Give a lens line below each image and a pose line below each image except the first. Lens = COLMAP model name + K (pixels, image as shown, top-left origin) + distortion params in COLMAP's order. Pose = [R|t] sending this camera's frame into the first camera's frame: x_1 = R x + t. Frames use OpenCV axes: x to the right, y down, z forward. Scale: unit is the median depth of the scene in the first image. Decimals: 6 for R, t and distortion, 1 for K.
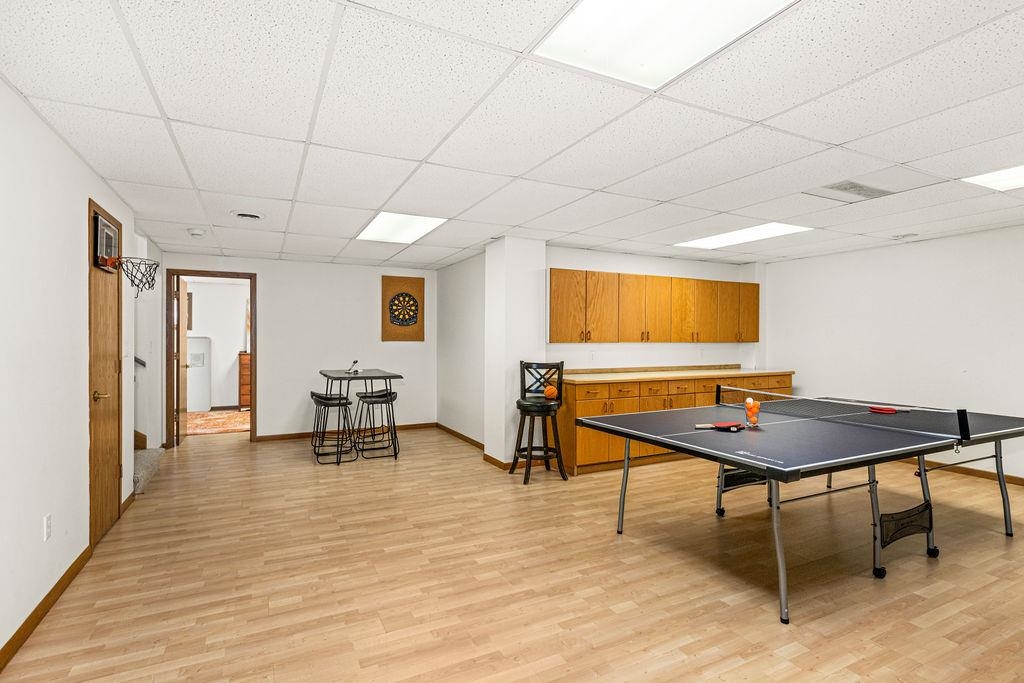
lens RADIAL K [[498.2, 0, 507.0], [0, 498.2, 338.0], [0, 0, 1]] dist [-0.002729, 0.000004]
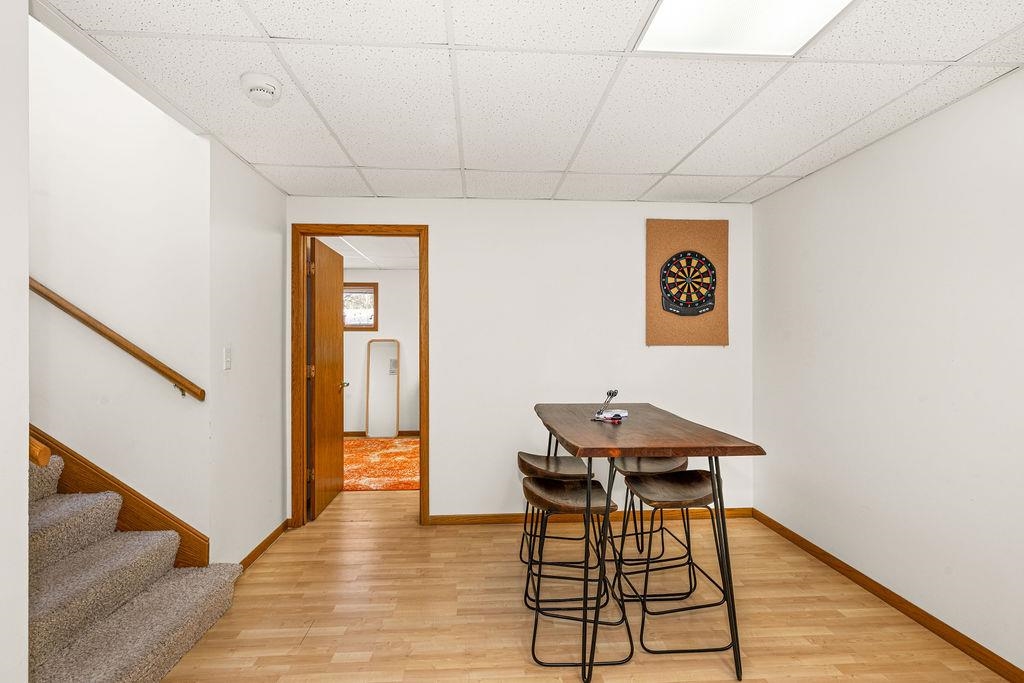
lens RADIAL K [[498.2, 0, 510.7], [0, 498.2, 341.2], [0, 0, 1]] dist [-0.002729, 0.000004]
pose [[0.922679, -0.002719, -0.385560, -0.179766], [0.003763, 0.999991, 0.001951, 0.000059], [0.385552, -0.003251, 0.922681, 0.462813]]
